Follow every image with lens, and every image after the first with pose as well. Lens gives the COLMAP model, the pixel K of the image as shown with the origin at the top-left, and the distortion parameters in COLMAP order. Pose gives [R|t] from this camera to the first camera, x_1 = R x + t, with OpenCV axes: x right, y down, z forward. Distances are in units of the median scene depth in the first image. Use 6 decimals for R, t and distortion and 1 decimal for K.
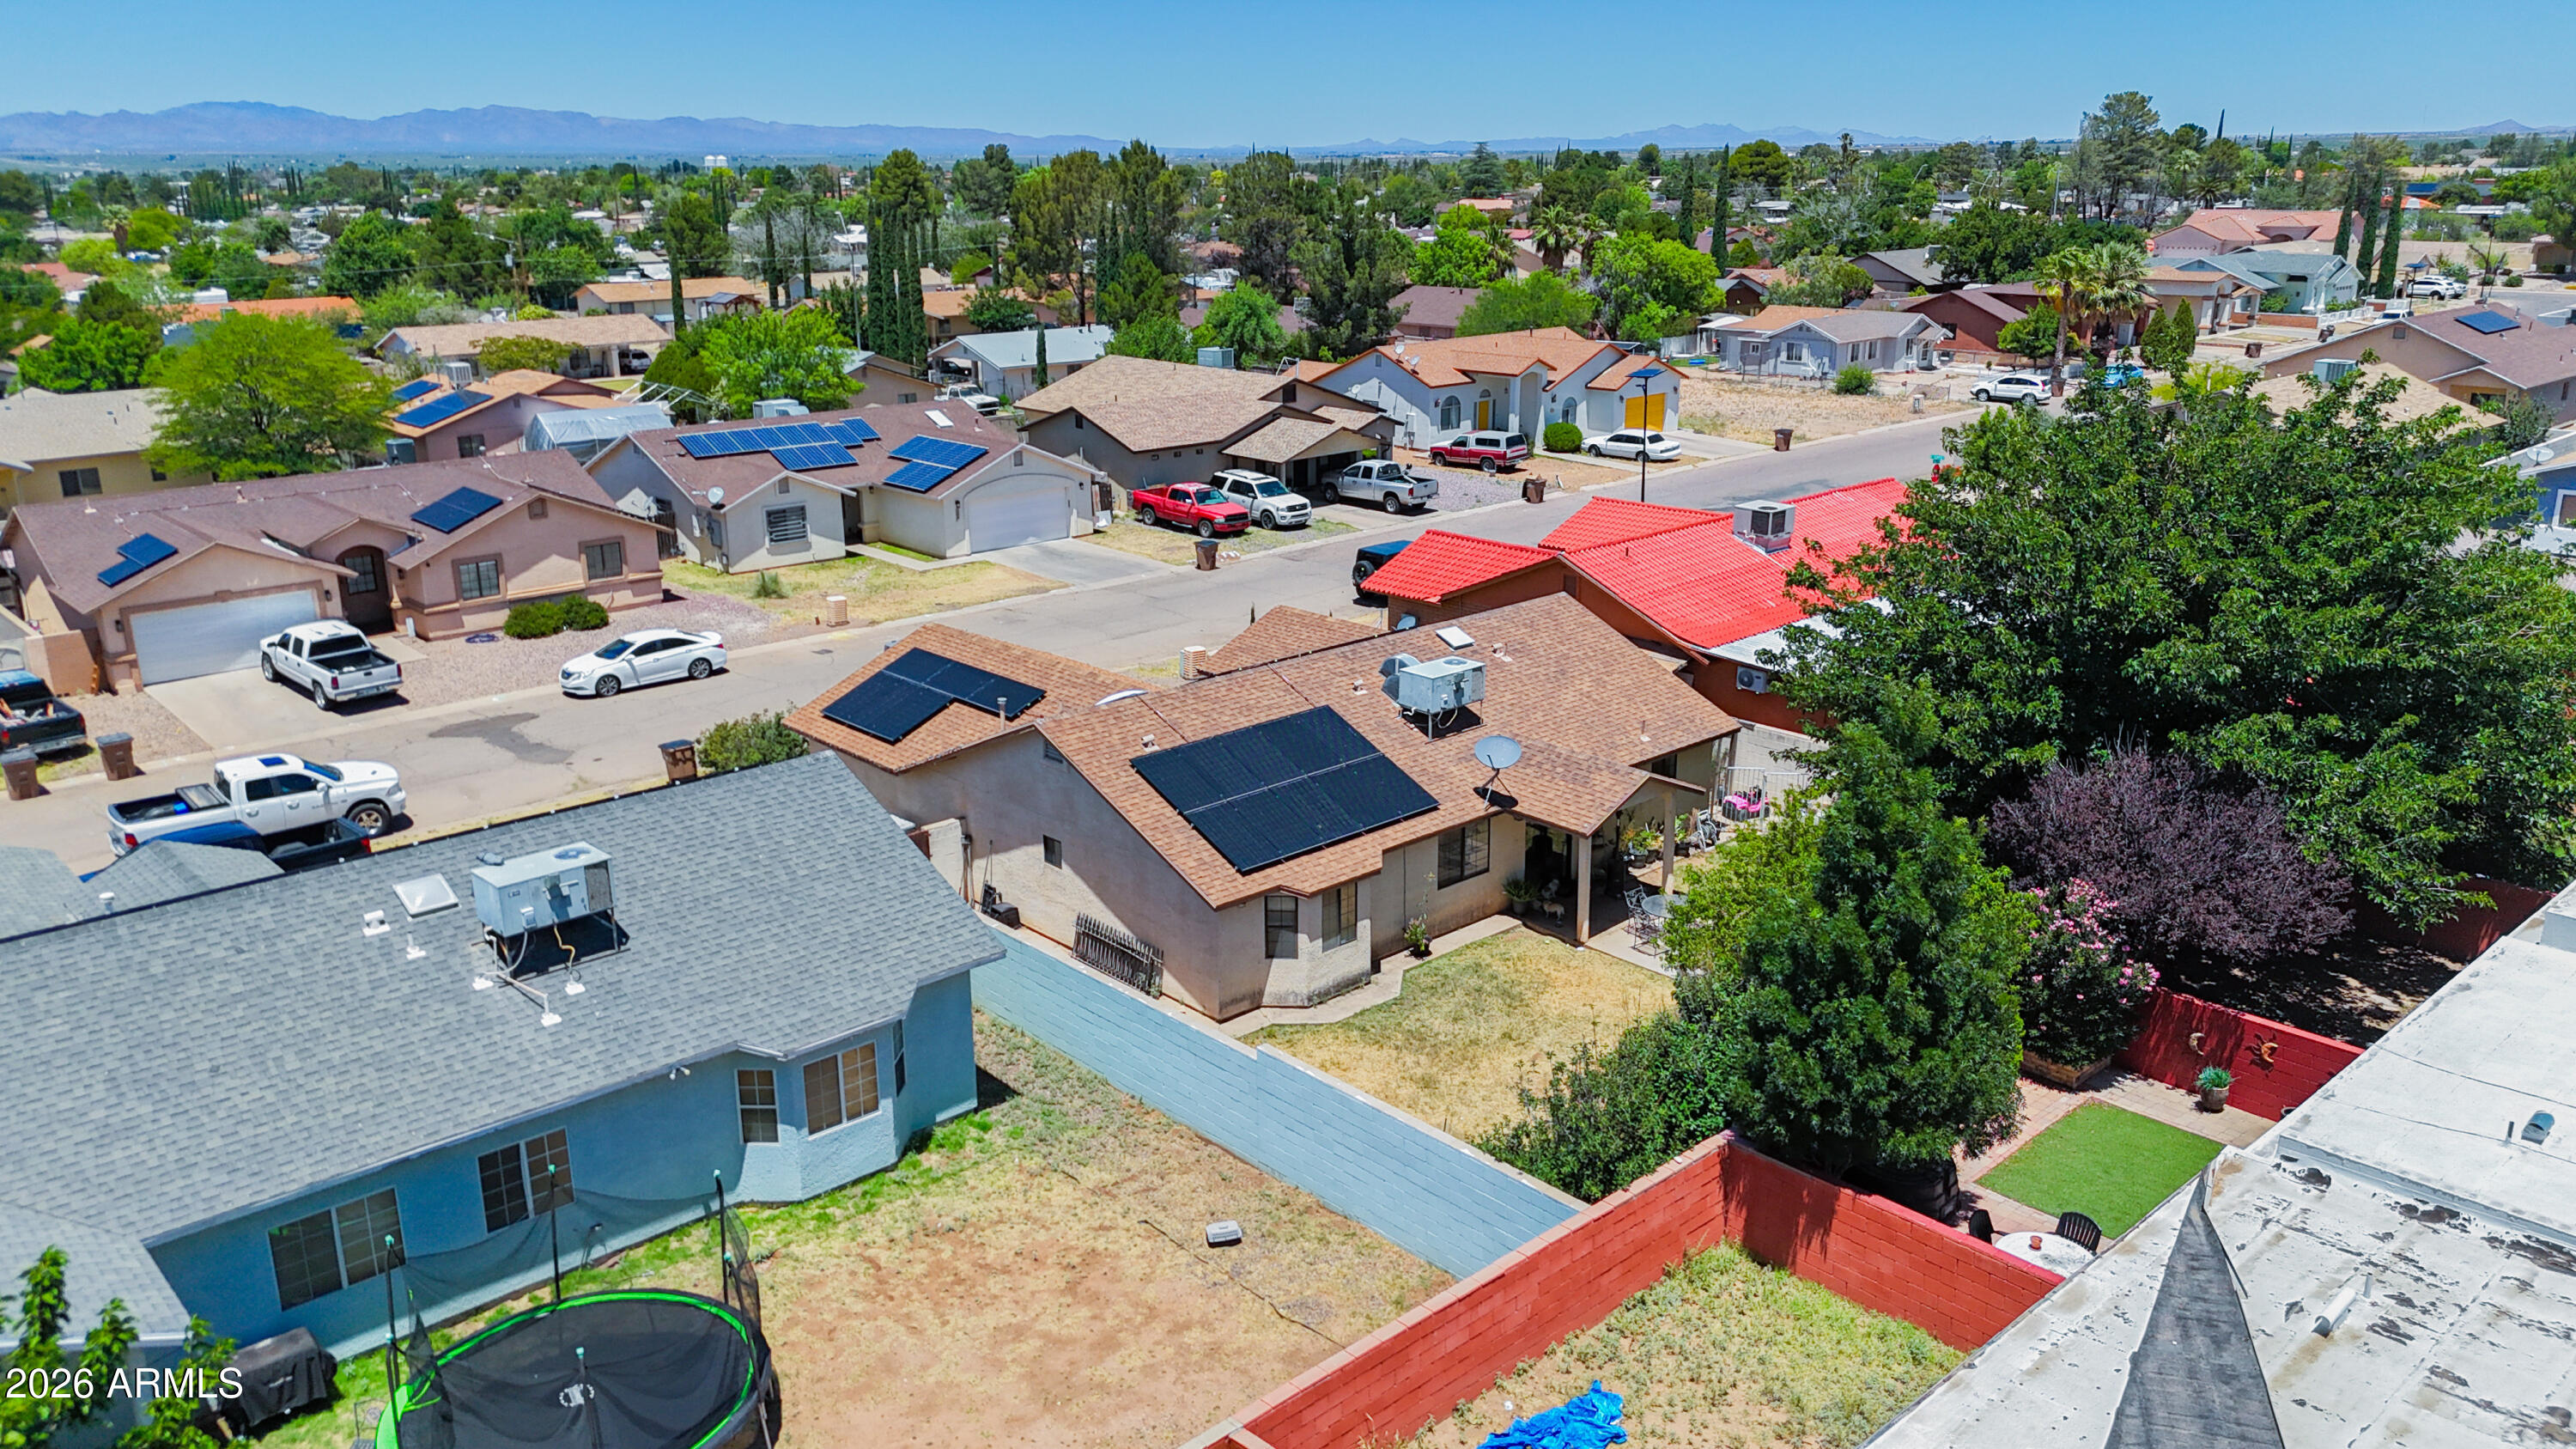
lens RADIAL K [[1891.0, 0, 1295.3], [0, 1891.0, 709.1], [0, 0, 1]] dist [0.061310, -0.063496]
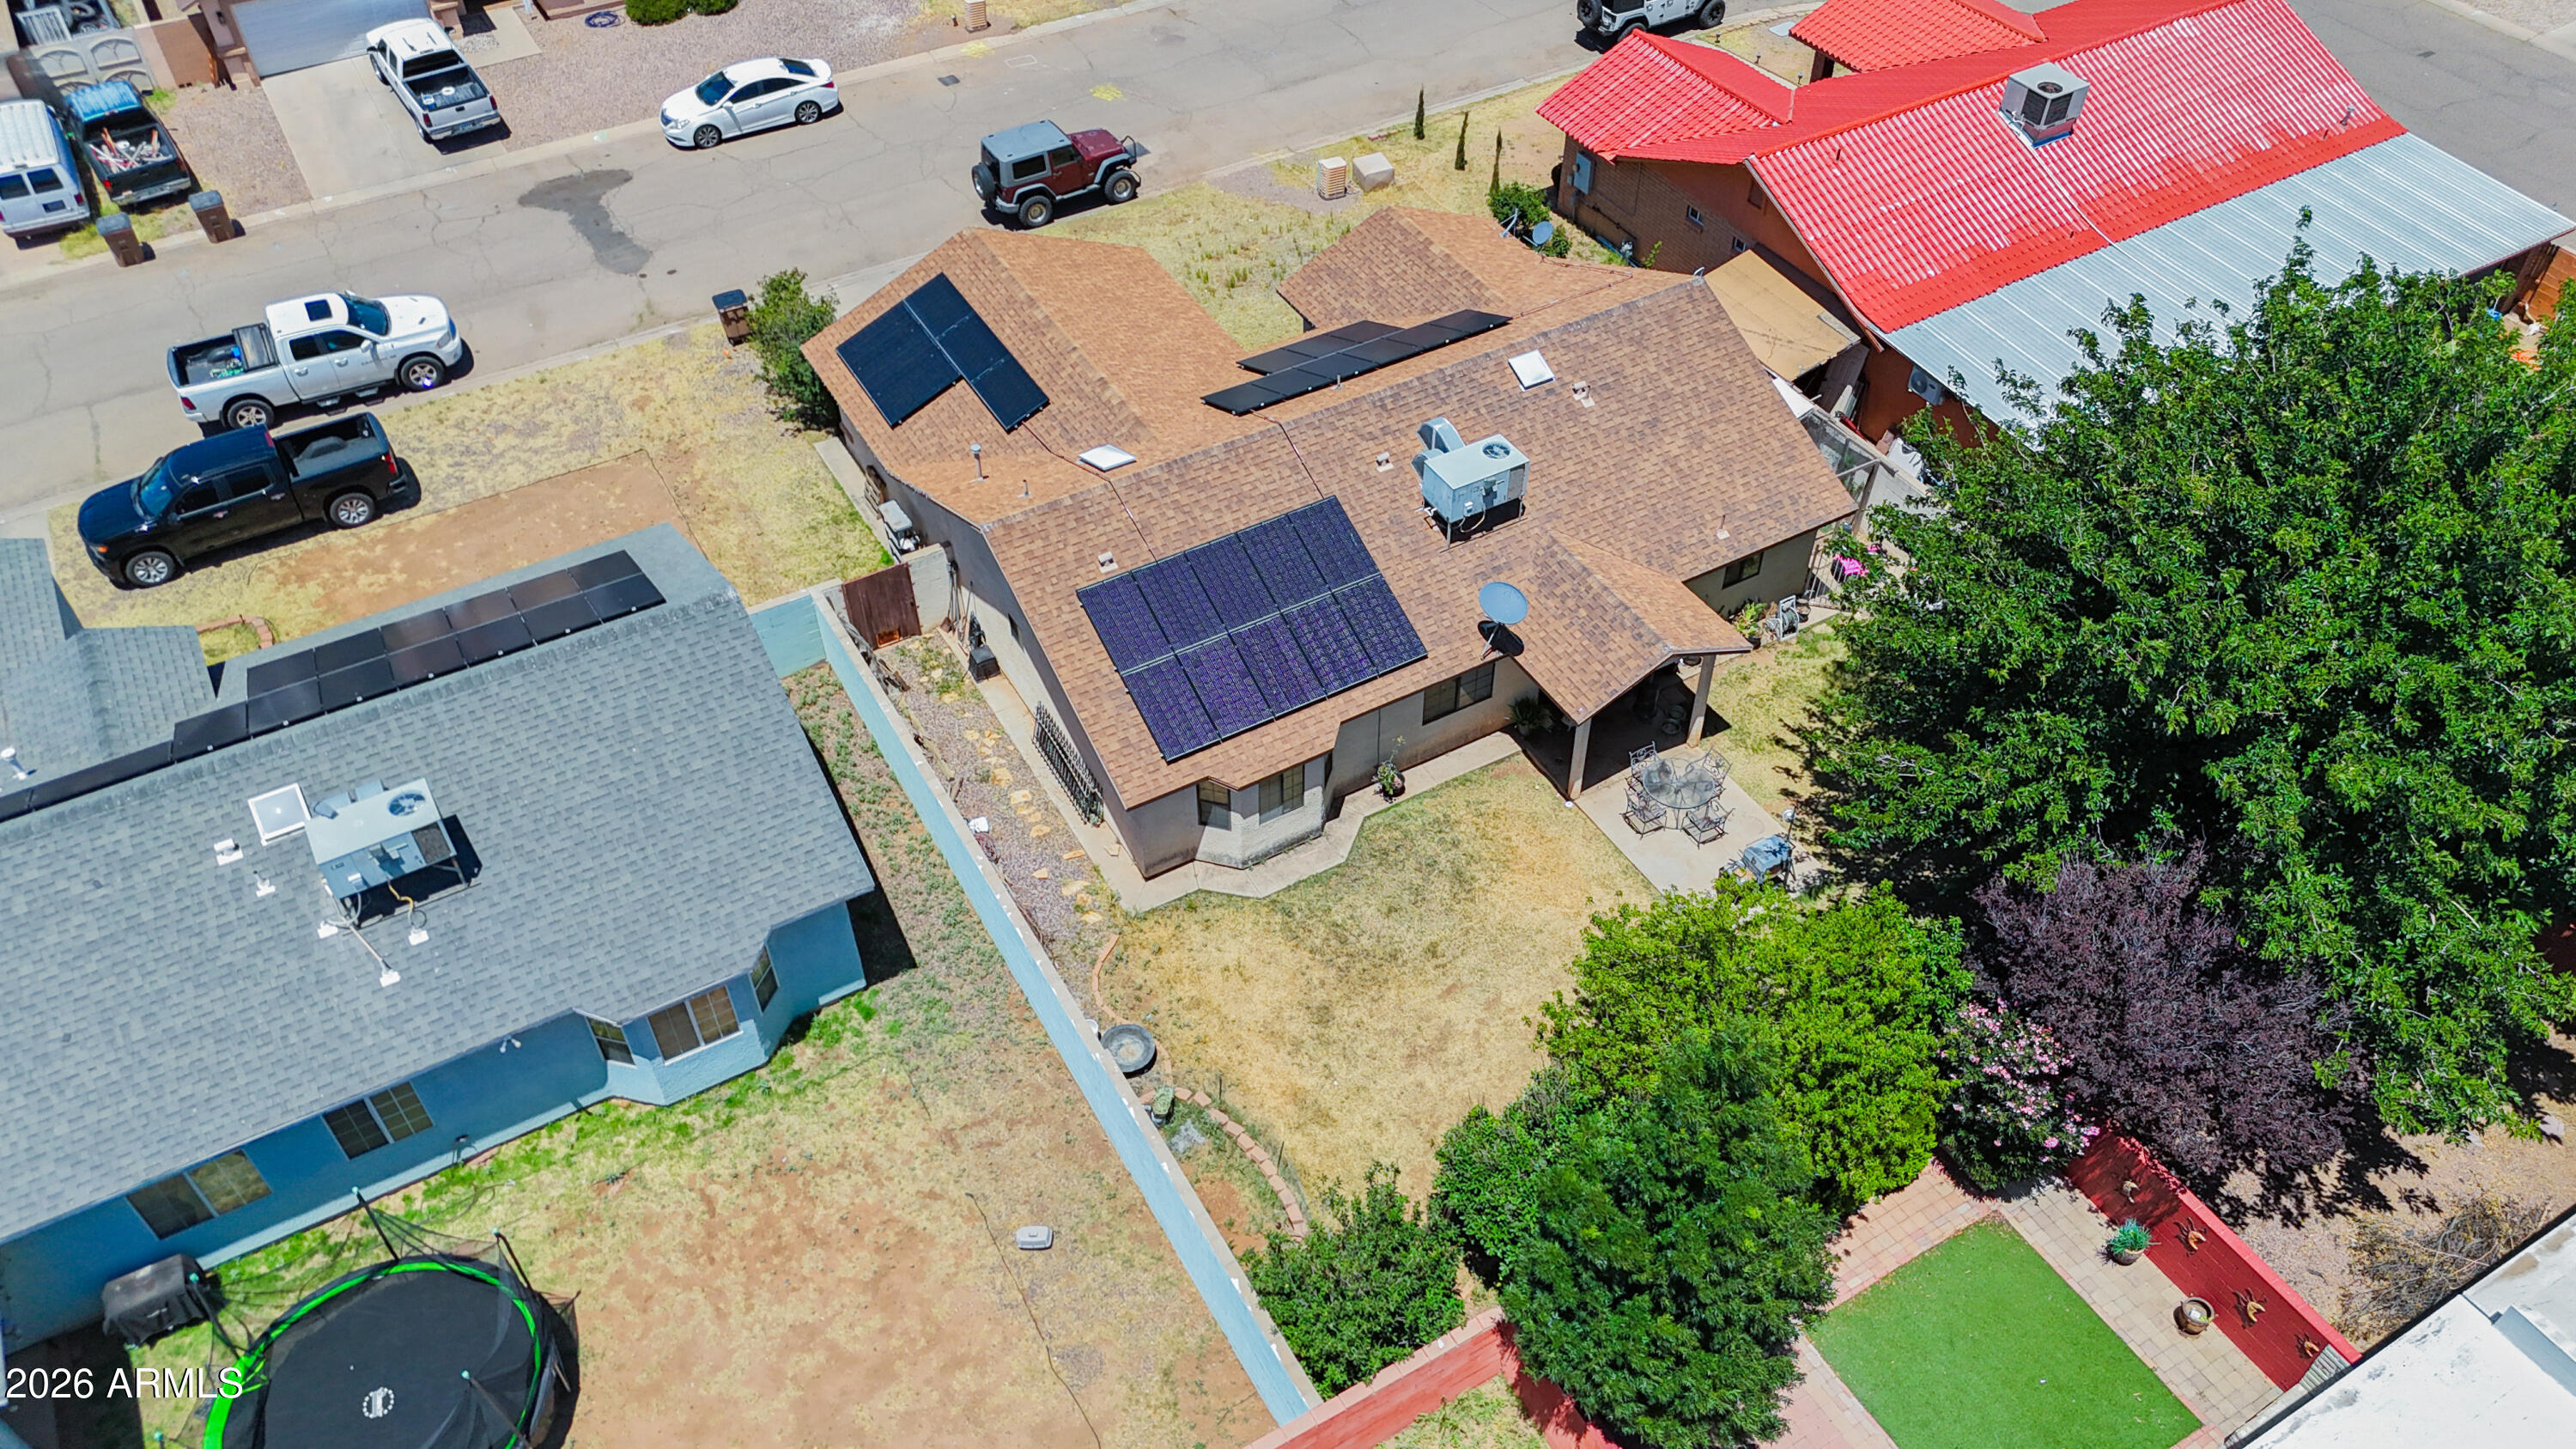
lens RADIAL K [[1891.0, 0, 1291.1], [0, 1891.0, 718.2], [0, 0, 1]] dist [0.061310, -0.063496]
pose [[0.975888, 0.157320, -0.151306, 0.194250], [-0.067888, 0.877580, 0.474600, -0.433812], [0.207447, -0.452885, 0.867099, 0.249808]]
